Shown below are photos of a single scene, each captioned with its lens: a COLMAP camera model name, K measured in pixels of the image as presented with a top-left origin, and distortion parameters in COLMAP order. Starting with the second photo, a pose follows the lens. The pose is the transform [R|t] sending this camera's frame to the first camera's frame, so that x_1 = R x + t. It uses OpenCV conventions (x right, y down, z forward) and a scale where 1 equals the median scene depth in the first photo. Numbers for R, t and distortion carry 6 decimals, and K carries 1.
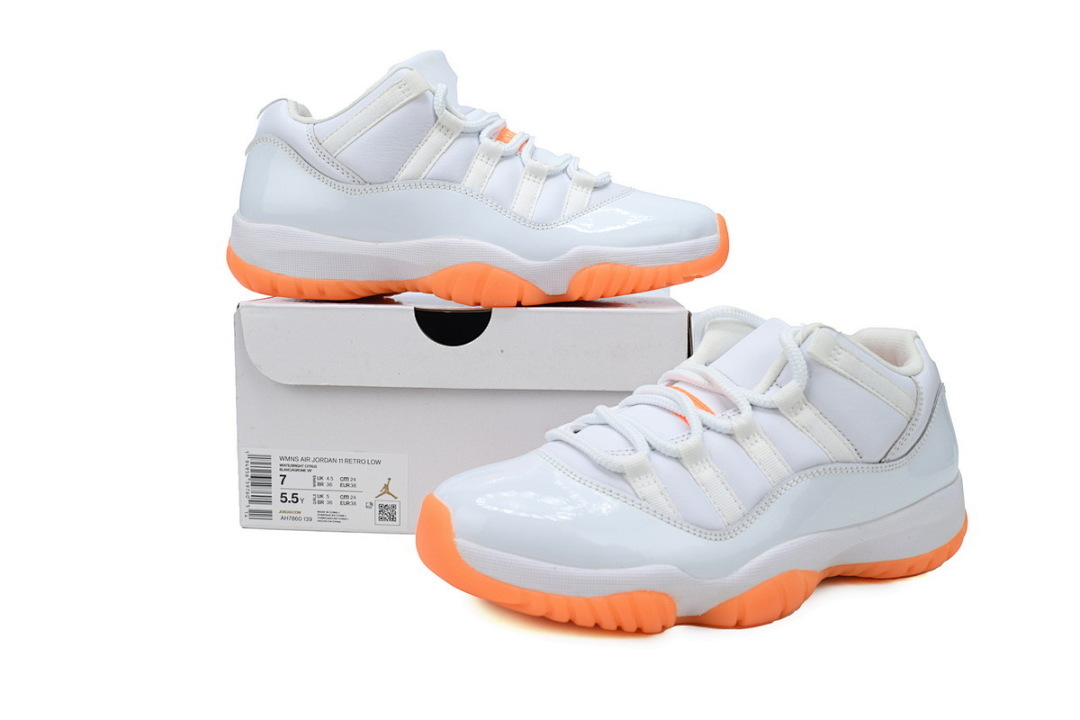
lens RADIAL K [[940.8, 0, 540.0], [0, 940.8, 360.0], [0, 0, 1]] dist [-0.002805, -0.000495]
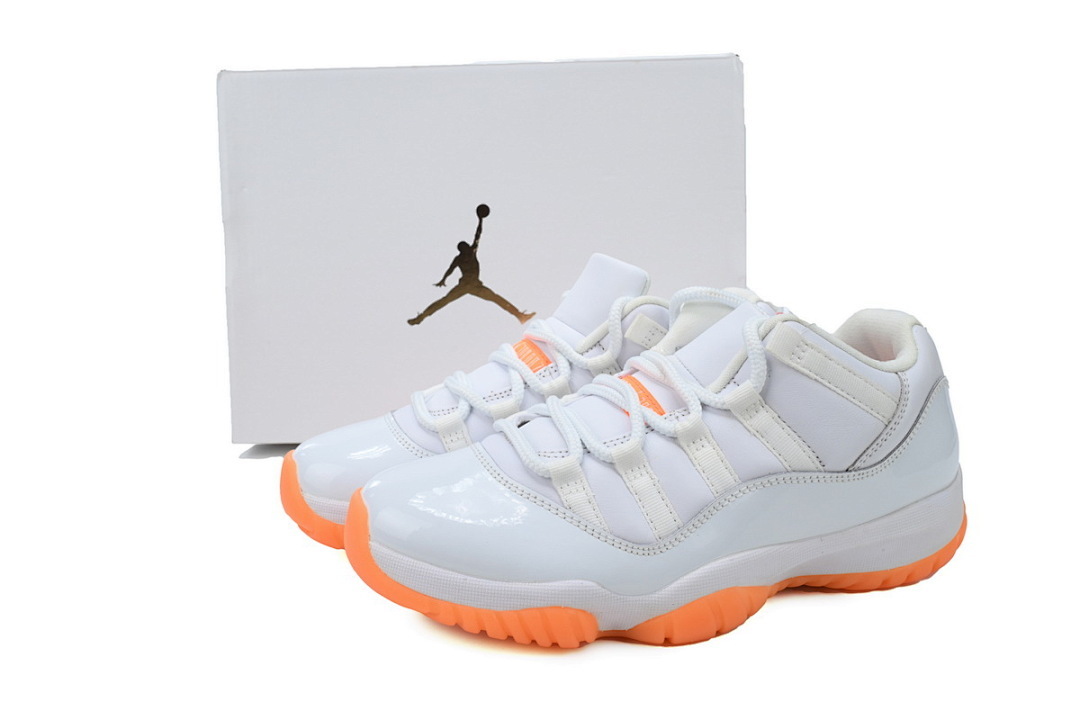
lens RADIAL K [[940.8, 0, 540.0], [0, 940.8, 360.0], [0, 0, 1]] dist [-0.002805, -0.000495]
pose [[0.988564, 0.023298, -0.148989, 0.207923], [-0.006354, 0.993551, 0.113210, -0.100873], [0.150666, -0.110969, 0.982337, 0.080269]]
